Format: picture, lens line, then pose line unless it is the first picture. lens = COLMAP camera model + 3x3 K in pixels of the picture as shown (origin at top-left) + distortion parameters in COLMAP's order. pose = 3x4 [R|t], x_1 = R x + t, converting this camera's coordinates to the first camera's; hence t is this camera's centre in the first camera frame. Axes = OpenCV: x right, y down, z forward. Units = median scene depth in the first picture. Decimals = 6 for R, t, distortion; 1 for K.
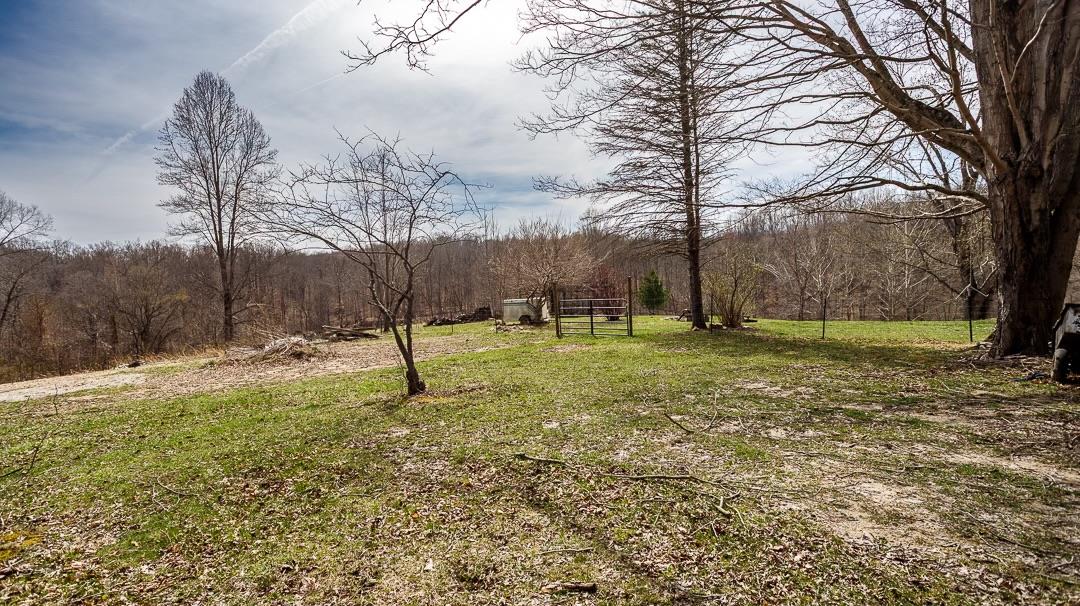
lens RADIAL K [[516.4, 0, 534.0], [0, 516.4, 302.2], [0, 0, 1]] dist [-0.025189, 0.022619]
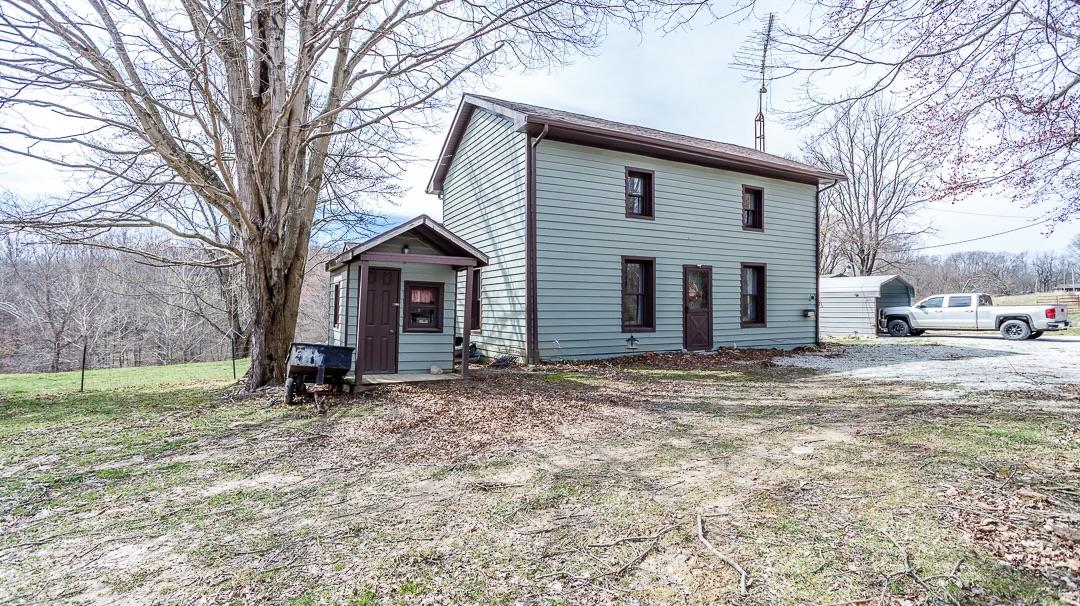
lens RADIAL K [[516.4, 0, 534.0], [0, 516.4, 302.2], [0, 0, 1]] dist [-0.025189, 0.022619]
pose [[0.343991, 0.043791, 0.937951, 0.020338], [0.034626, 0.997641, -0.059277, -0.001152], [-0.938334, 0.052868, 0.341663, -0.010523]]
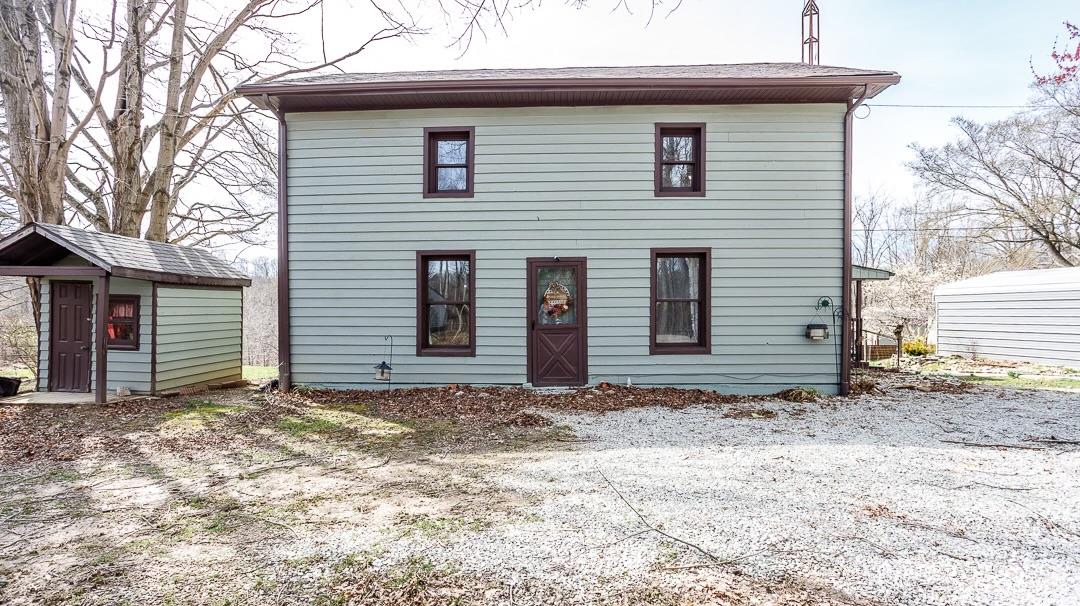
lens RADIAL K [[516.4, 0, 534.0], [0, 516.4, 302.2], [0, 0, 1]] dist [-0.025189, 0.022619]
pose [[0.760759, 0.031453, 0.648272, 0.630977], [0.007760, 0.998313, -0.057543, -0.026585], [-0.648989, 0.048807, 0.759231, -0.465285]]
